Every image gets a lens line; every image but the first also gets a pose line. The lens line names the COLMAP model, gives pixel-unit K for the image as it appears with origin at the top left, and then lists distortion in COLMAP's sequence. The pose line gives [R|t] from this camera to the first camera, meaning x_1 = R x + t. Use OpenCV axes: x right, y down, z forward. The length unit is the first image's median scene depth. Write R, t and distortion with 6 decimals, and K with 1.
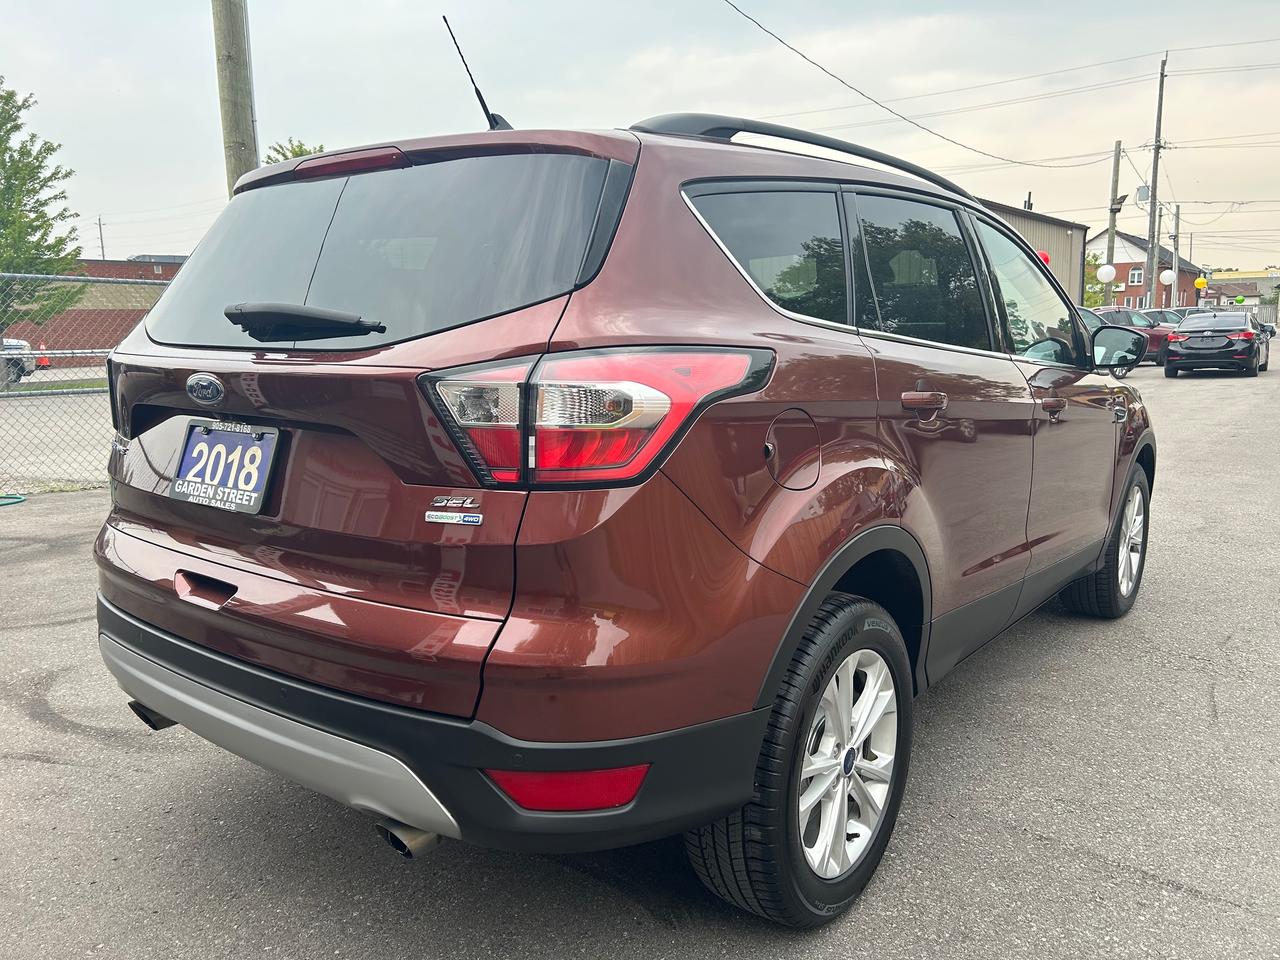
lens RADIAL K [[965.9, 0, 636.1], [0, 965.9, 481.2], [0, 0, 1]] dist [0.010998, -0.000660]
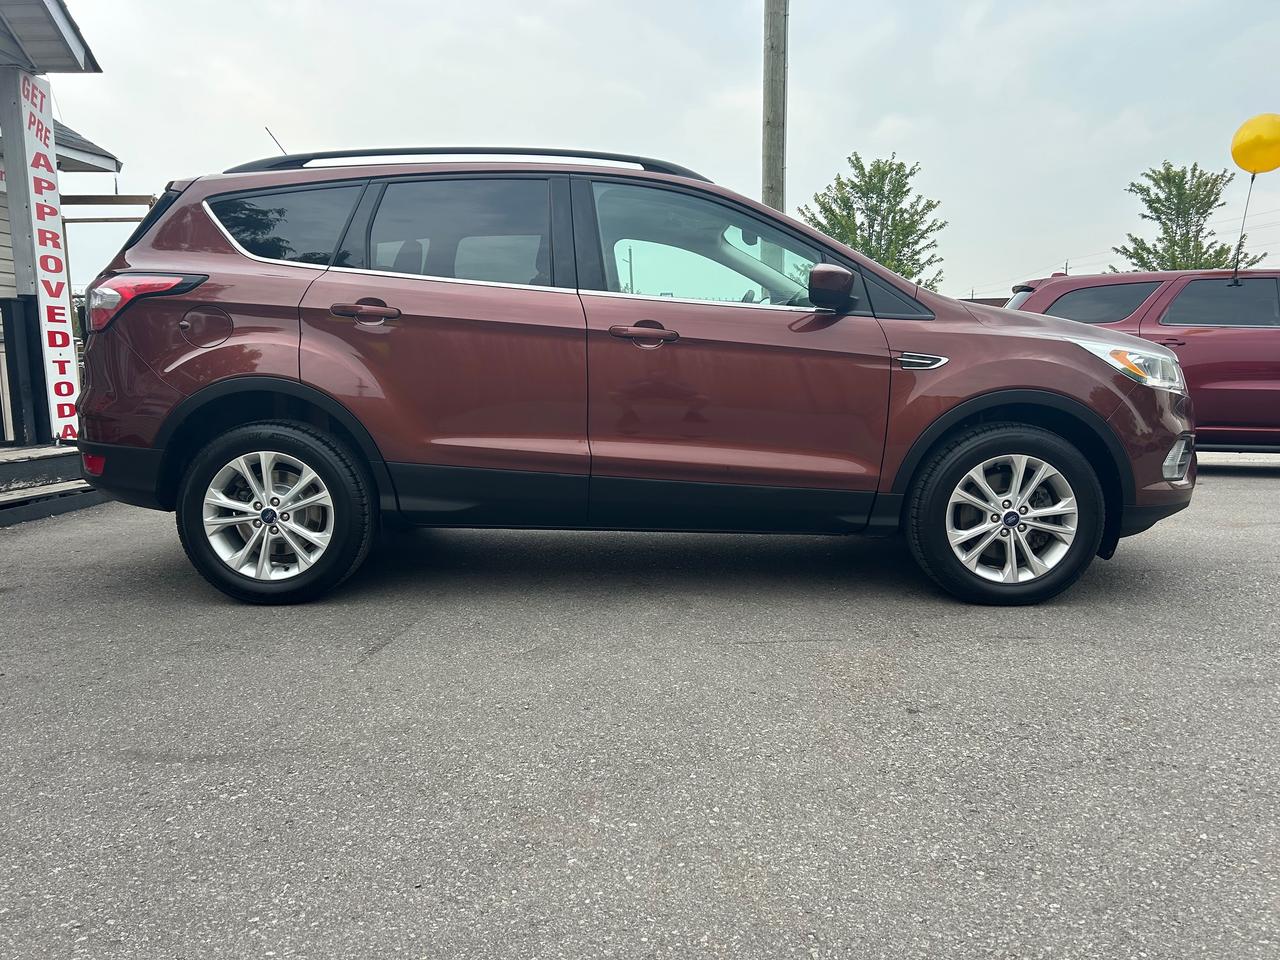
lens RADIAL K [[965.9, 0, 636.1], [0, 965.9, 481.2], [0, 0, 1]] dist [0.010998, -0.000660]
pose [[0.586987, 0.100652, -0.803315, 0.169261], [-0.134384, 0.990590, 0.025922, 0.008309], [0.798365, 0.092737, 0.594990, 0.041403]]
